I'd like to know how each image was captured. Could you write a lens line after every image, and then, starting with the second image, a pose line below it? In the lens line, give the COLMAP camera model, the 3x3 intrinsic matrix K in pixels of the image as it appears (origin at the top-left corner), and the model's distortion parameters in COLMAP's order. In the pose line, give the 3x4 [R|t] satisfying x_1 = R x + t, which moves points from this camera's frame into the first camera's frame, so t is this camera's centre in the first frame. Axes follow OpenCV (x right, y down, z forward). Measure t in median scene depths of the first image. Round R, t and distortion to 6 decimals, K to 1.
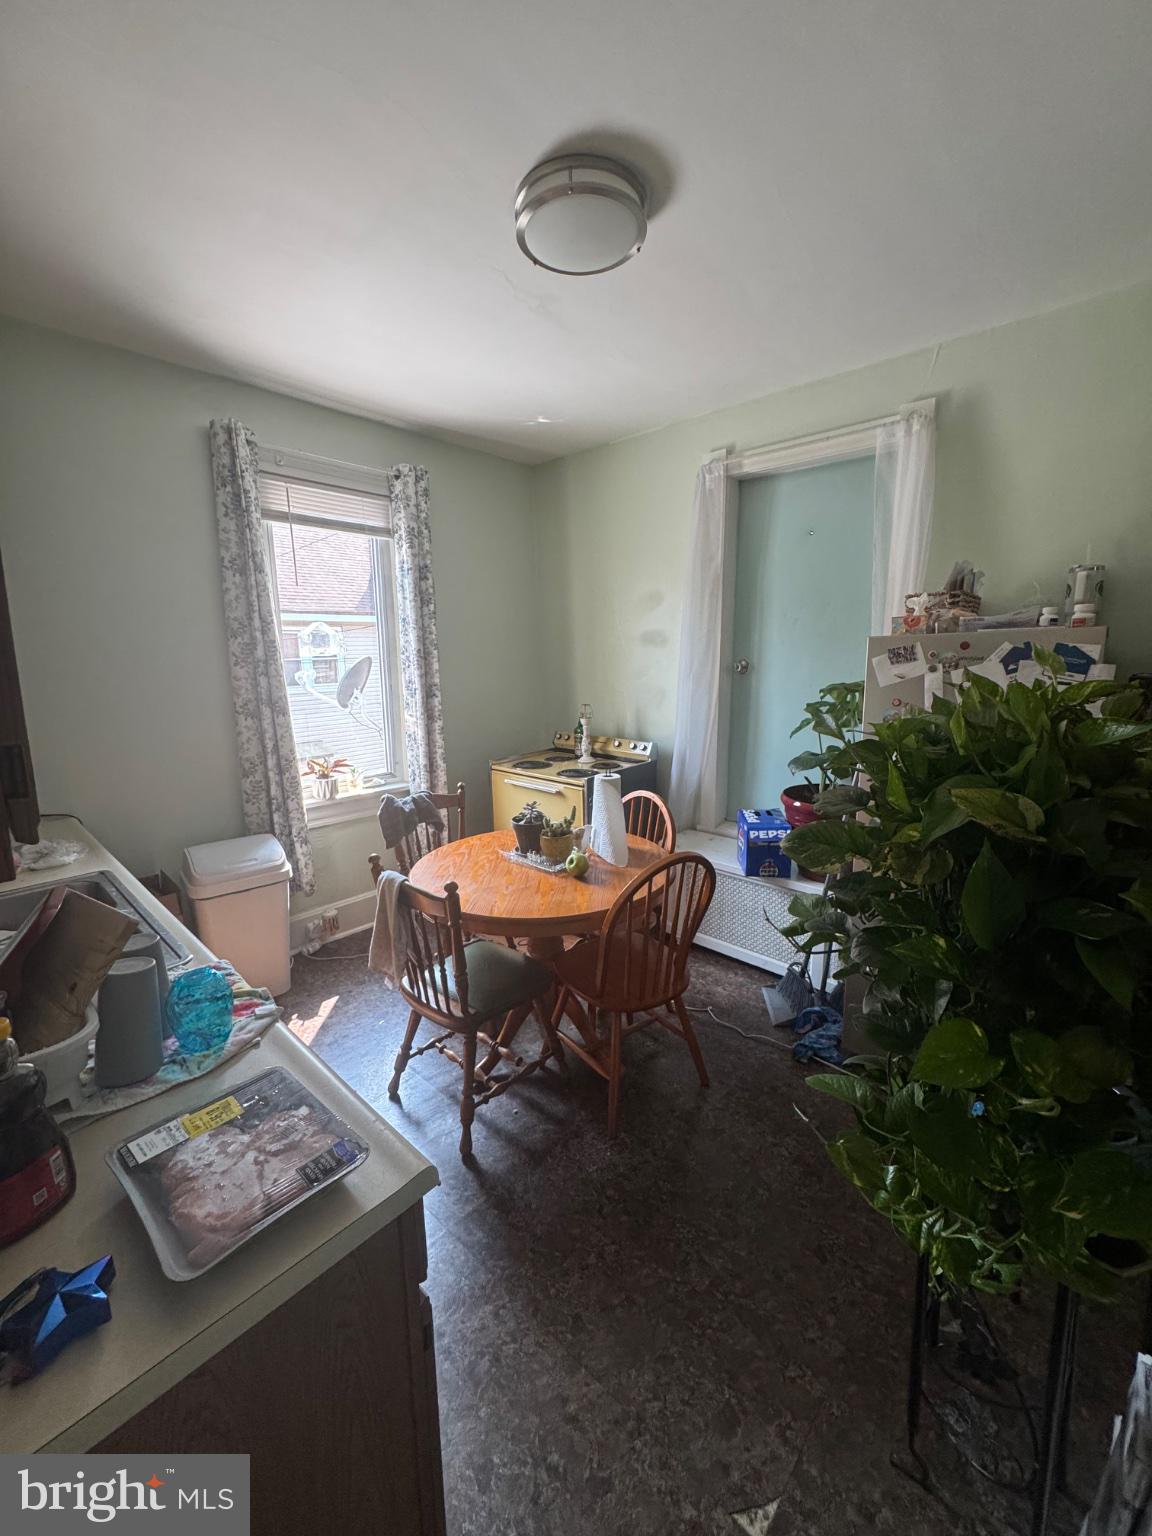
lens RADIAL K [[617.6, 0, 578.8], [0, 617.6, 770.6], [0, 0, 1]] dist [0.000221, 0.000044]
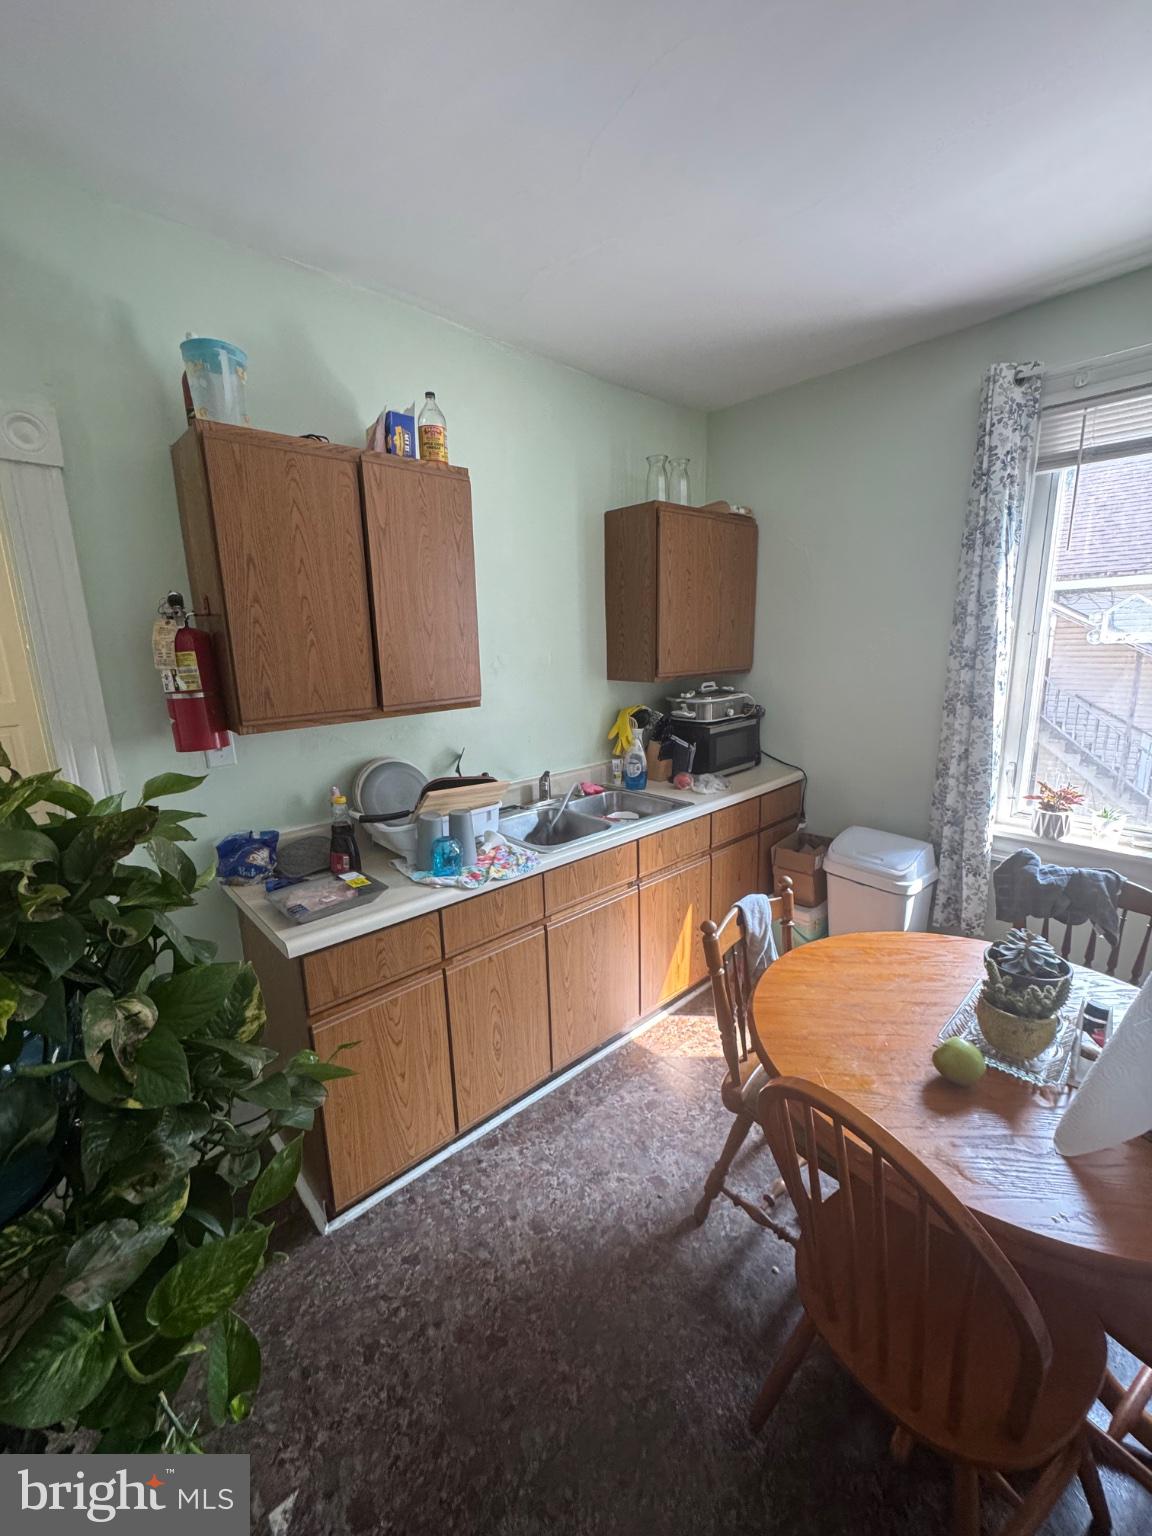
lens RADIAL K [[617.6, 0, 577.5], [0, 617.6, 767.7], [0, 0, 1]] dist [0.000221, 0.000044]
pose [[-0.089206, 0.220222, -0.971362, 0.402699], [-0.163979, 0.958695, 0.232409, -0.133321], [0.982422, 0.180015, -0.049409, 0.541188]]
